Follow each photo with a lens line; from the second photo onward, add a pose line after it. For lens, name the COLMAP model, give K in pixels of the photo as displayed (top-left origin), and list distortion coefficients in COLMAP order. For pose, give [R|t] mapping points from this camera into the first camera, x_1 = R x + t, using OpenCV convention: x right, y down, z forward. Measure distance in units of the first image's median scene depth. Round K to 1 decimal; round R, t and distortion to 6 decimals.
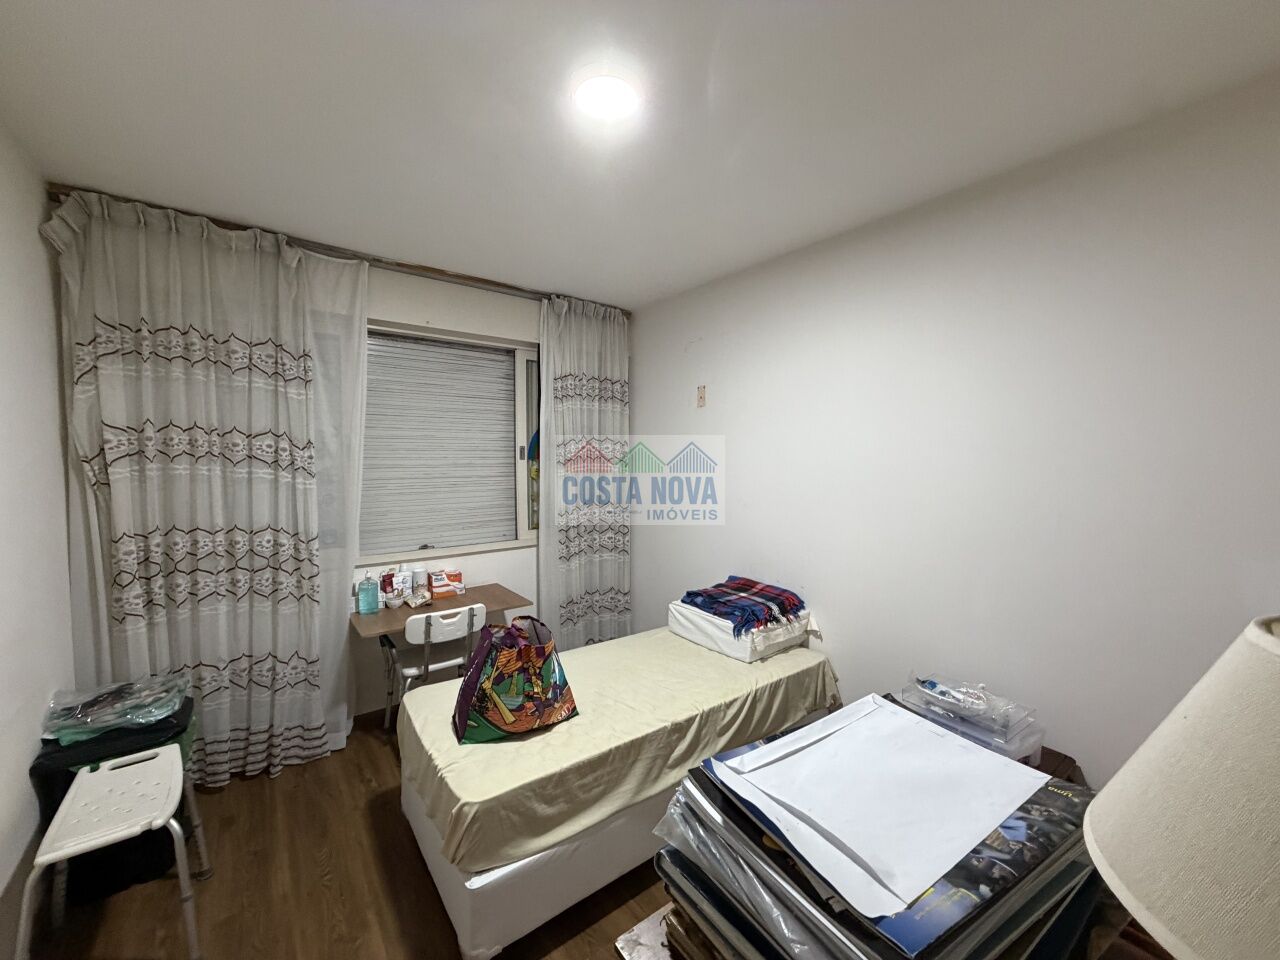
lens RADIAL K [[509.6, 0, 635.6], [0, 509.6, 479.3], [0, 0, 1]] dist [-0.002249, 0.000305]
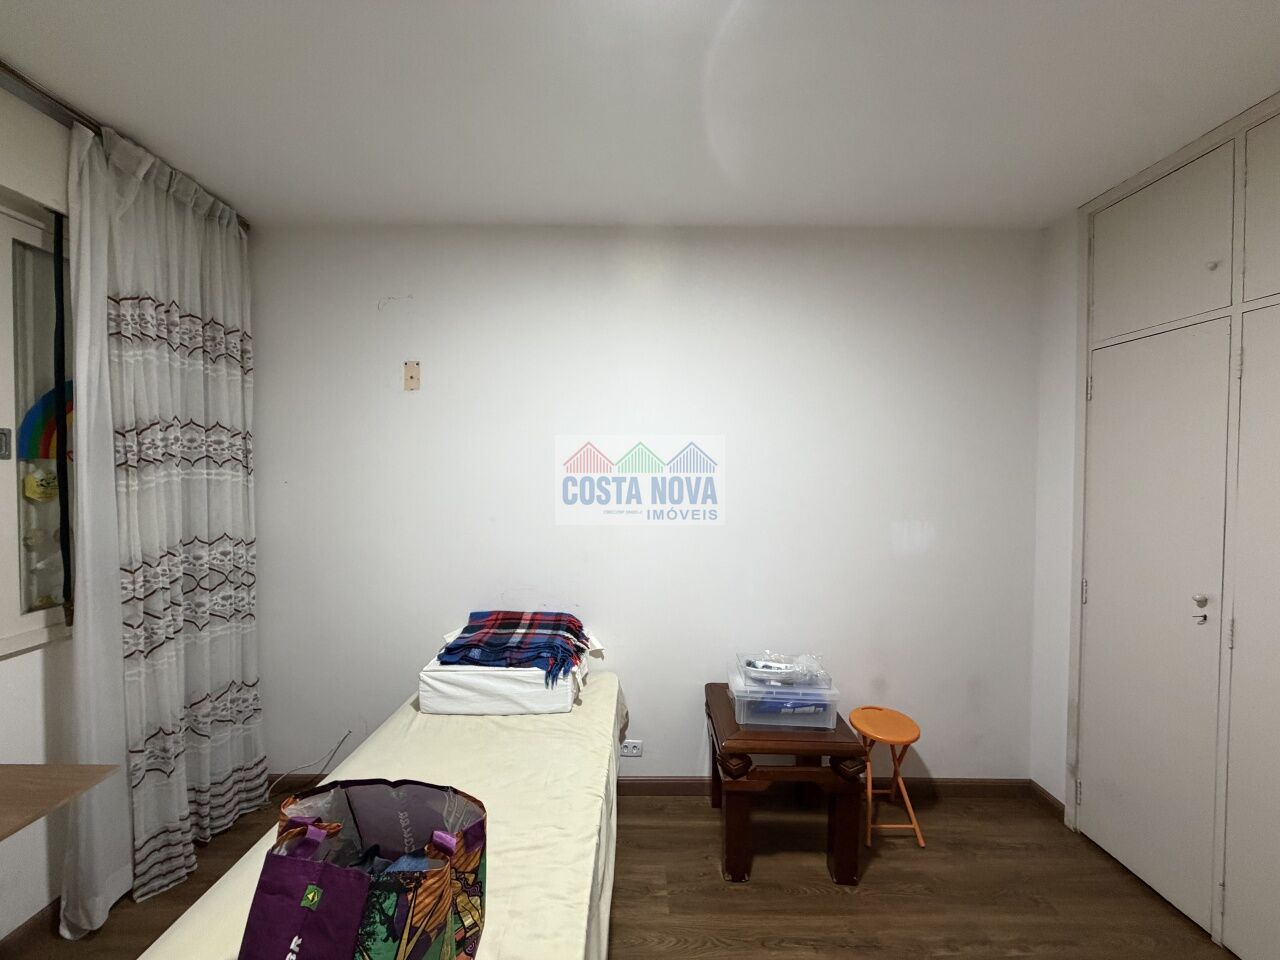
lens RADIAL K [[509.6, 0, 634.3], [0, 509.6, 480.4], [0, 0, 1]] dist [-0.002249, 0.000305]
pose [[0.599117, -0.017034, 0.800481, -0.316004], [0.036240, 0.999326, -0.005857, 0.002755], [-0.799841, 0.032518, 0.599330, 0.375040]]
